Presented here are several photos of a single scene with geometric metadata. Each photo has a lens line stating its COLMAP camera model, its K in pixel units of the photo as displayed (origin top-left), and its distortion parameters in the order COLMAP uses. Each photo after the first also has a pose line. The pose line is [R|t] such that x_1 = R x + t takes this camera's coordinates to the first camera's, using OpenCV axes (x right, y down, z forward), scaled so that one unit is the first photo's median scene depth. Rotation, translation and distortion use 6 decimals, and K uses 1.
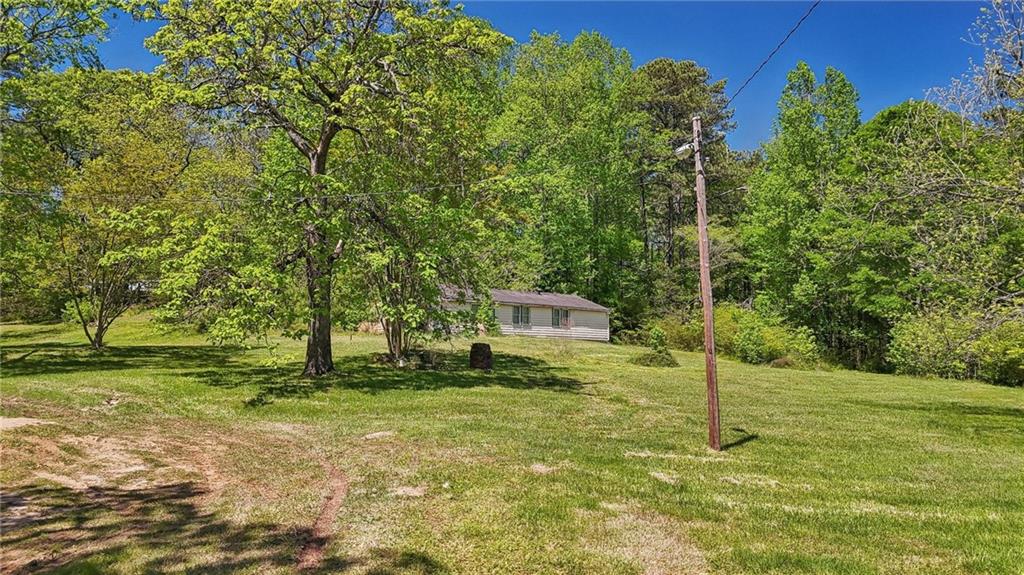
lens RADIAL K [[755.6, 0, 509.6], [0, 755.6, 294.0], [0, 0, 1]] dist [0.079444, -0.077497]
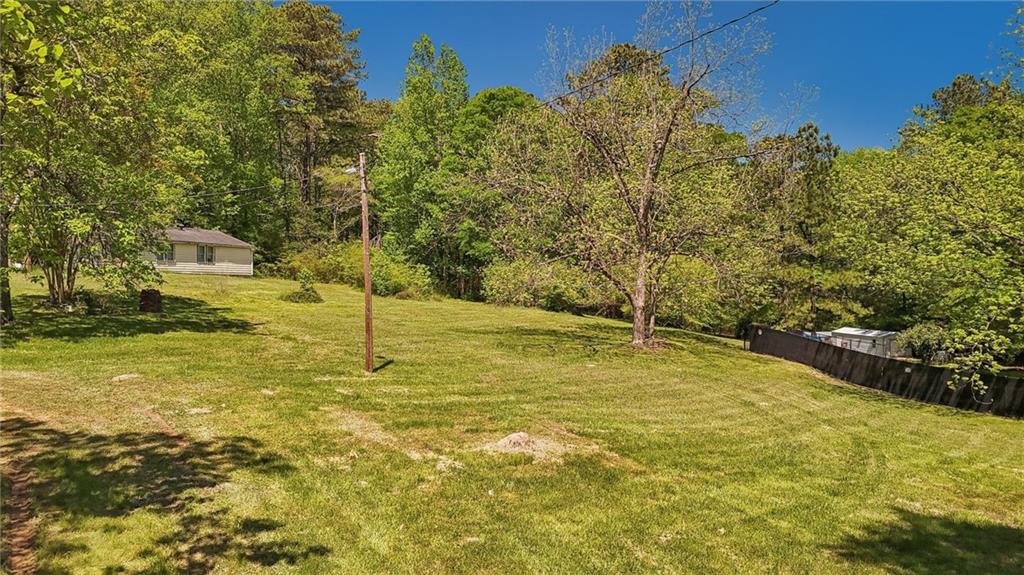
lens RADIAL K [[755.6, 0, 519.2], [0, 755.6, 288.7], [0, 0, 1]] dist [0.079444, -0.077497]
pose [[0.878465, -0.004646, 0.477784, -0.059179], [-0.042519, 0.995226, 0.087854, -0.033811], [-0.475911, -0.097492, 0.874073, -0.142439]]
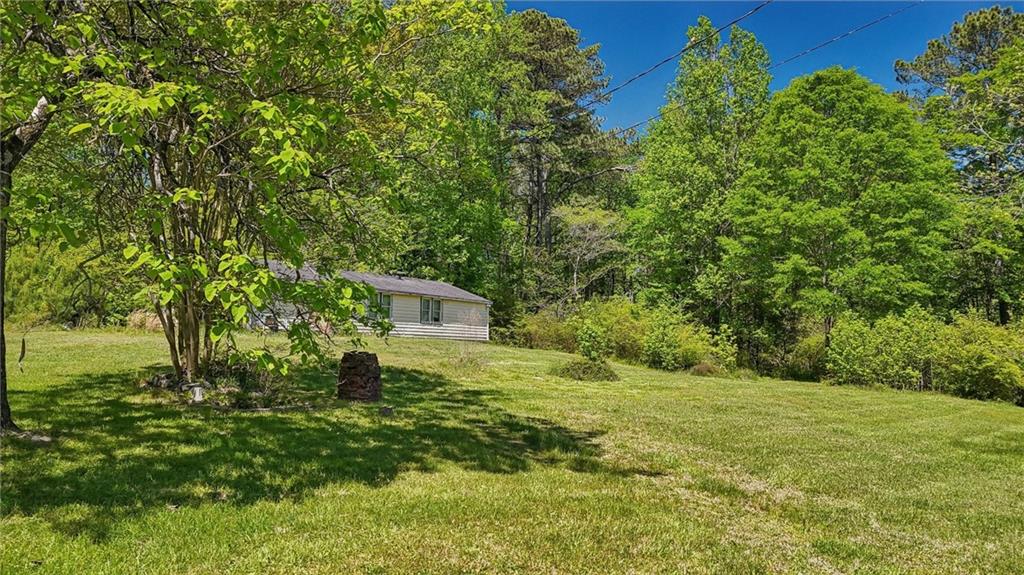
lens RADIAL K [[755.6, 0, 517.8], [0, 755.6, 298.1], [0, 0, 1]] dist [0.079444, -0.077497]
pose [[0.967870, 0.019222, 0.250716, -0.038635], [-0.021986, 0.999724, 0.008227, 0.011869], [-0.250489, -0.013475, 0.968026, 0.267013]]
